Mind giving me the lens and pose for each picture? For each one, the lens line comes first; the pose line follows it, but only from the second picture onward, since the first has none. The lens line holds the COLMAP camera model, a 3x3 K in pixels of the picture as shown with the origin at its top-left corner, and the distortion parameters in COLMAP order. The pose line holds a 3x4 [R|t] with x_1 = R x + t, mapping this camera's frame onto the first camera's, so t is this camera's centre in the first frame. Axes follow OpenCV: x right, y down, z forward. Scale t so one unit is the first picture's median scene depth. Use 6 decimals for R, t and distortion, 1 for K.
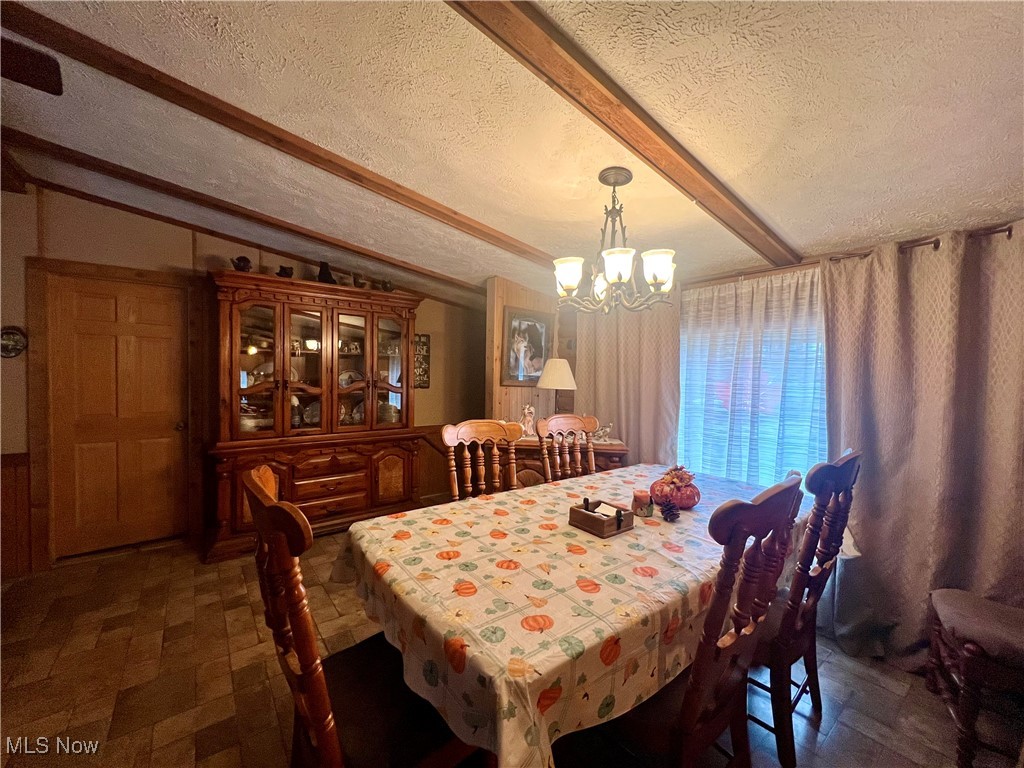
lens RADIAL K [[410.2, 0, 512.0], [0, 410.2, 384.0], [0, 0, 1]] dist [0.000766, 0.000054]
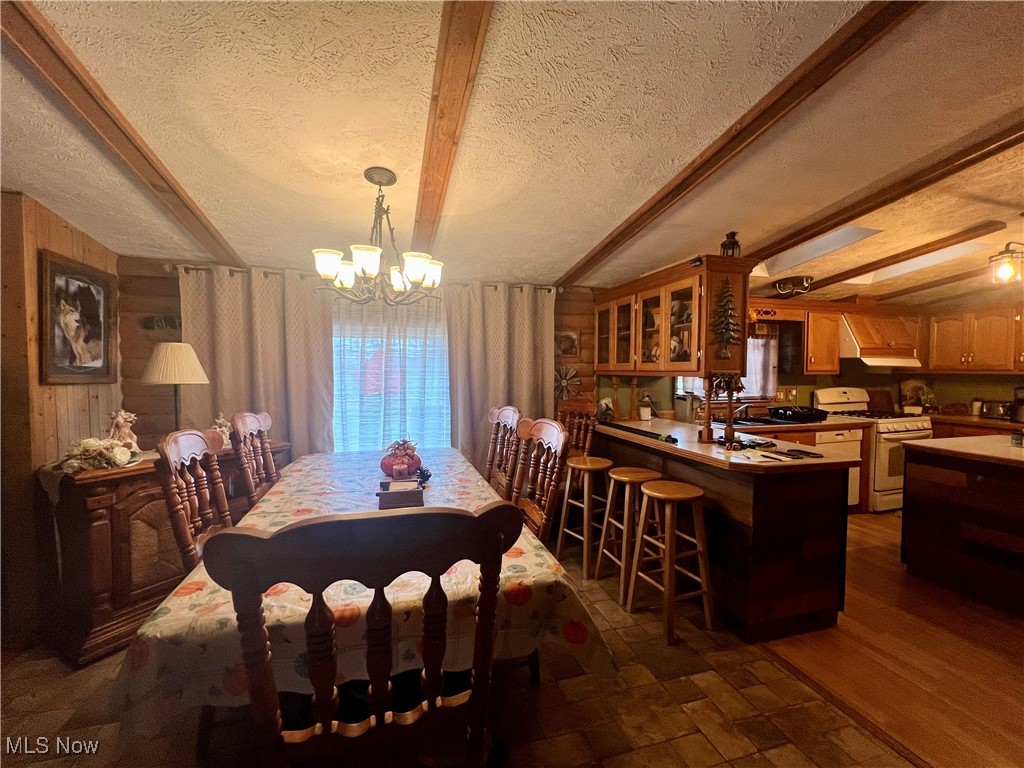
lens RADIAL K [[420.1, 0, 512.0], [0, 420.1, 384.0], [0, 0, 1]] dist [-0.001512, 0.000151]
pose [[0.368203, -0.053226, 0.928221, -0.661225], [0.028870, 0.998533, 0.045806, -0.008993], [-0.929297, 0.009932, 0.369199, 0.289031]]
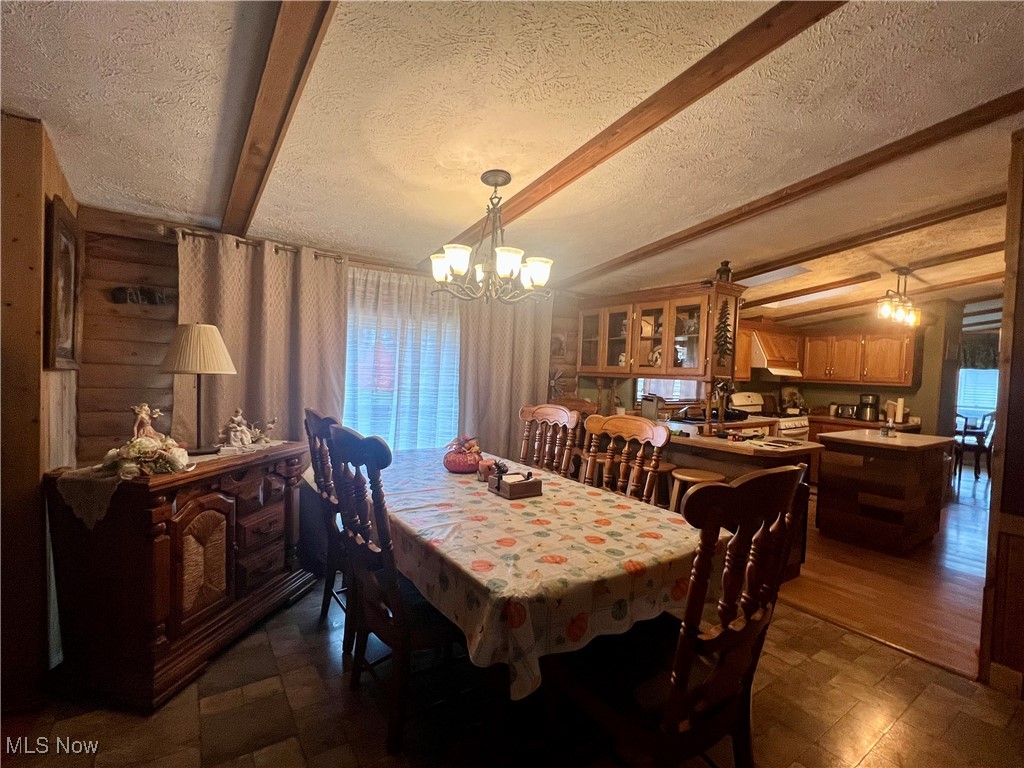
lens RADIAL K [[465.6, 0, 512.0], [0, 465.6, 384.0], [0, 0, 1]] dist [-0.001437, -0.000129]
pose [[0.056535, -0.047860, 0.997253, -1.007058], [-0.009574, 0.998778, 0.048476, -0.019444], [-0.998355, -0.012288, 0.056008, 0.884751]]
